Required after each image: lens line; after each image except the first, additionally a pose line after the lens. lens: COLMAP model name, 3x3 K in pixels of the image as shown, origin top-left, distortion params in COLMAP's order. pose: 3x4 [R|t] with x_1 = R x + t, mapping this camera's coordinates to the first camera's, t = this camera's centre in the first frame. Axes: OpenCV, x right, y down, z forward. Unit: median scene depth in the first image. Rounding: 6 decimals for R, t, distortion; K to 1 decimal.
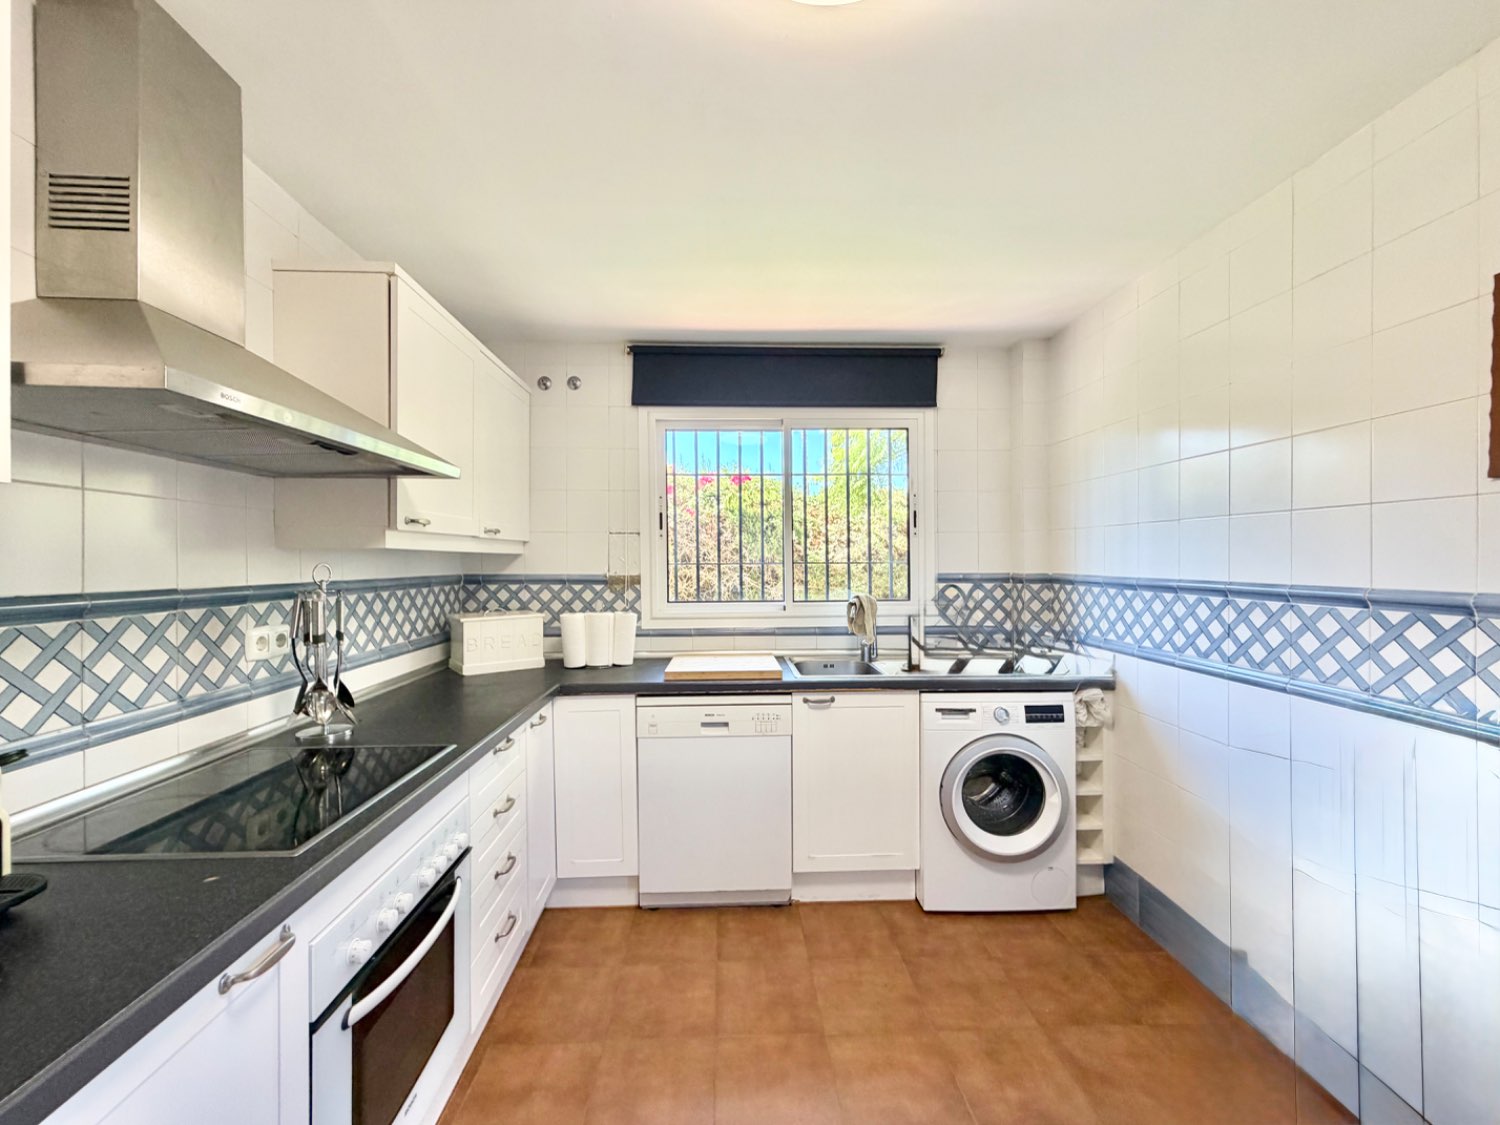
lens RADIAL K [[600.0, 0, 743.9], [0, 600.0, 561.1], [0, 0, 1]] dist [0.000503, 0.000054]
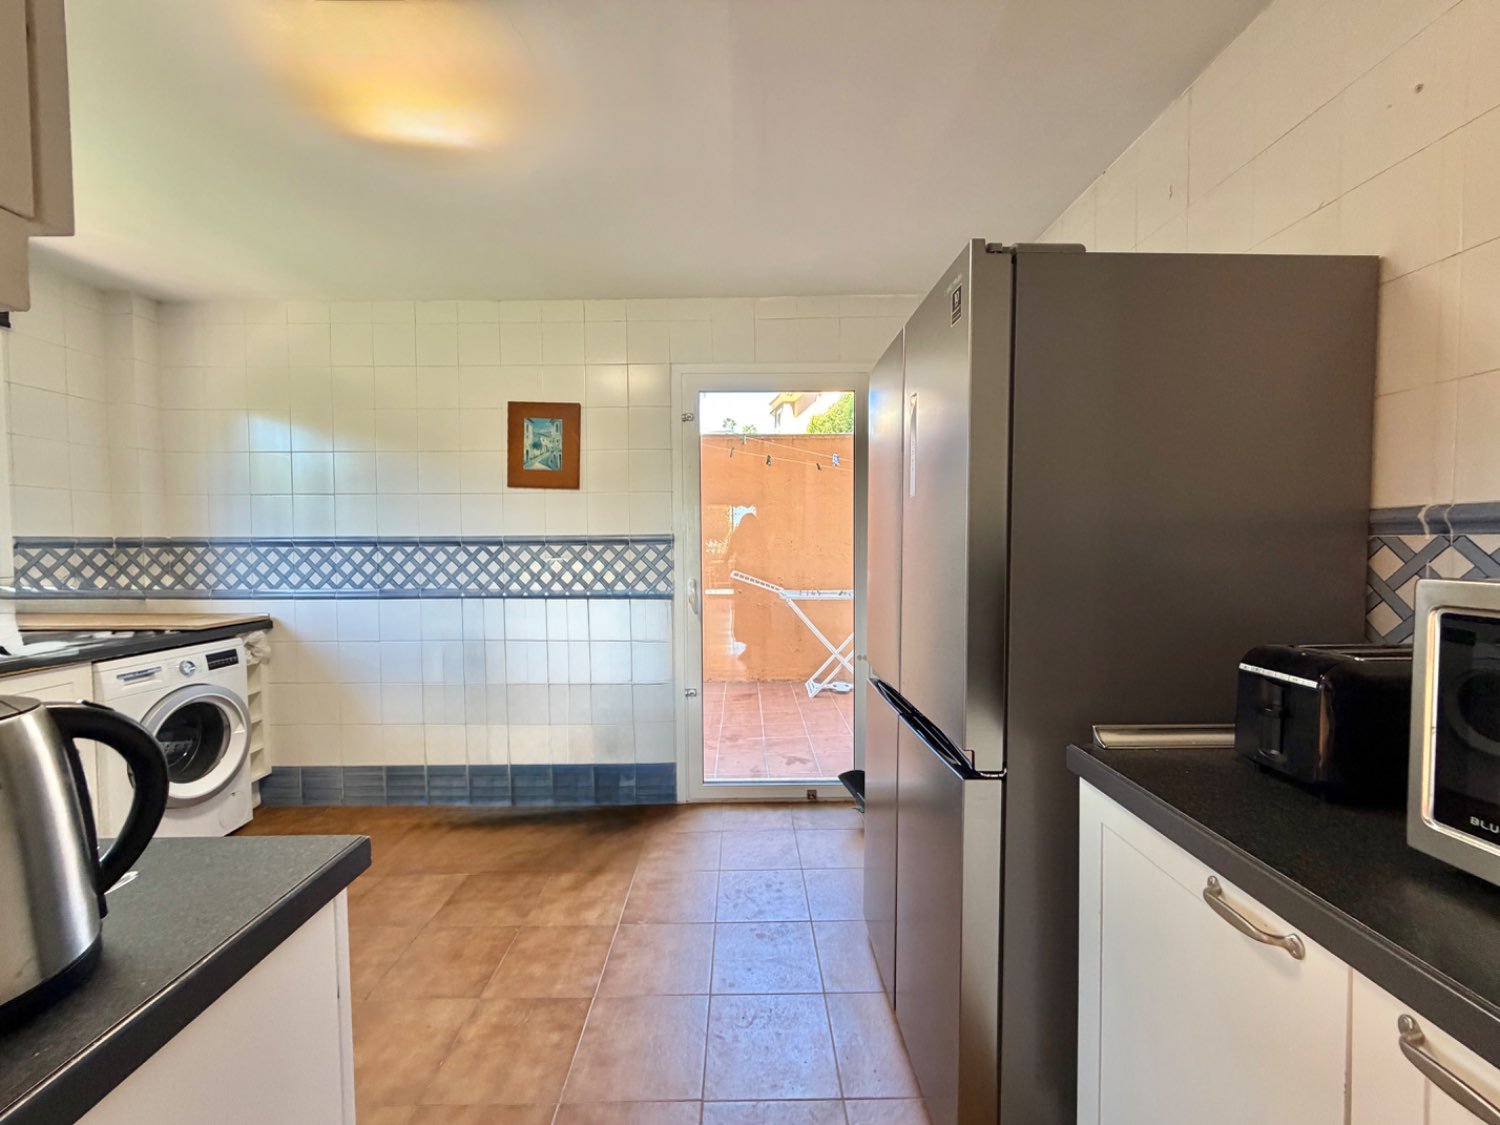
lens RADIAL K [[600.0, 0, 743.9], [0, 600.0, 561.1], [0, 0, 1]] dist [0.000503, 0.000054]
pose [[0.028380, -0.024887, 0.999287, -0.575636], [0.009971, 0.999647, 0.024613, 0.055192], [-0.999547, 0.009265, 0.028618, 0.003757]]
